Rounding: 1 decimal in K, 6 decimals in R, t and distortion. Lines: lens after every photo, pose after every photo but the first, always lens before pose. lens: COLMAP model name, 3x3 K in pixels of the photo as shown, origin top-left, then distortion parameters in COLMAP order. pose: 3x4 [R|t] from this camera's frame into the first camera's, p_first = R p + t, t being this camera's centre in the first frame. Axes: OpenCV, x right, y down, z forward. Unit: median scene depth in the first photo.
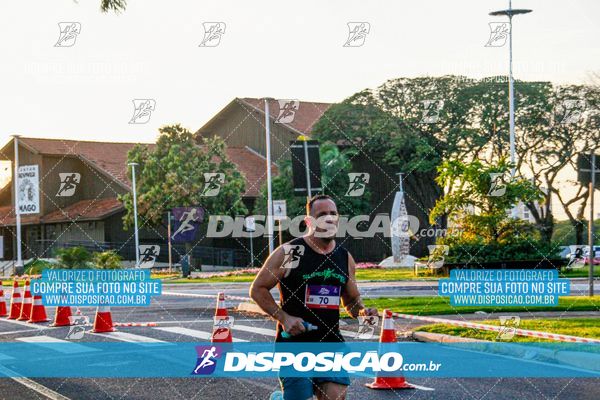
lens RADIAL K [[1981.5, 0, 300.2], [0, 1981.5, 206.0], [0, 0, 1]] dist [1.673532, 0.000000]
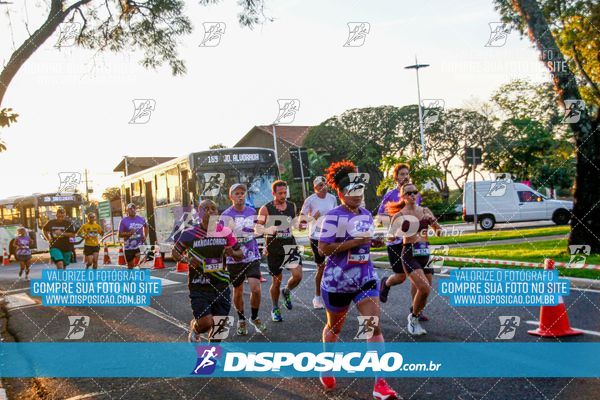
lens RADIAL K [[1161.6, 0, 300.1], [0, 1161.6, 203.6], [0, 0, 1]] dist [0.523888, 0.000000]
pose [[0.998539, -0.053936, 0.003359, -0.001771], [0.053898, 0.998492, 0.010440, 0.002032], [-0.003917, -0.010244, 0.999940, 0.036861]]
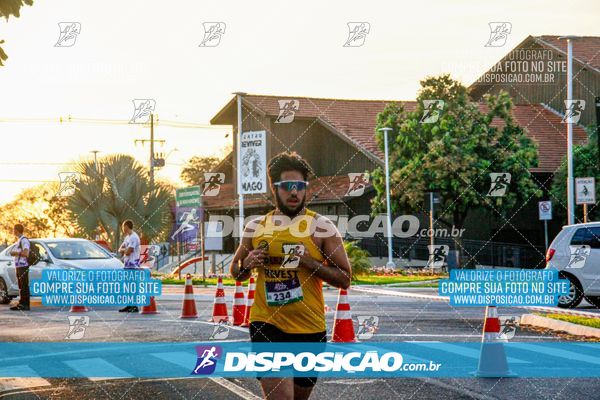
lens RADIAL K [[2898.8, 0, 300.5], [0, 2898.8, 214.1], [0, 0, 1]] dist [3.112783, 0.000000]
pose [[0.993250, 0.009797, -0.115575, 0.011504], [-0.008691, 0.999911, 0.010074, 0.000274], [0.115664, -0.009001, 0.993248, -0.088121]]
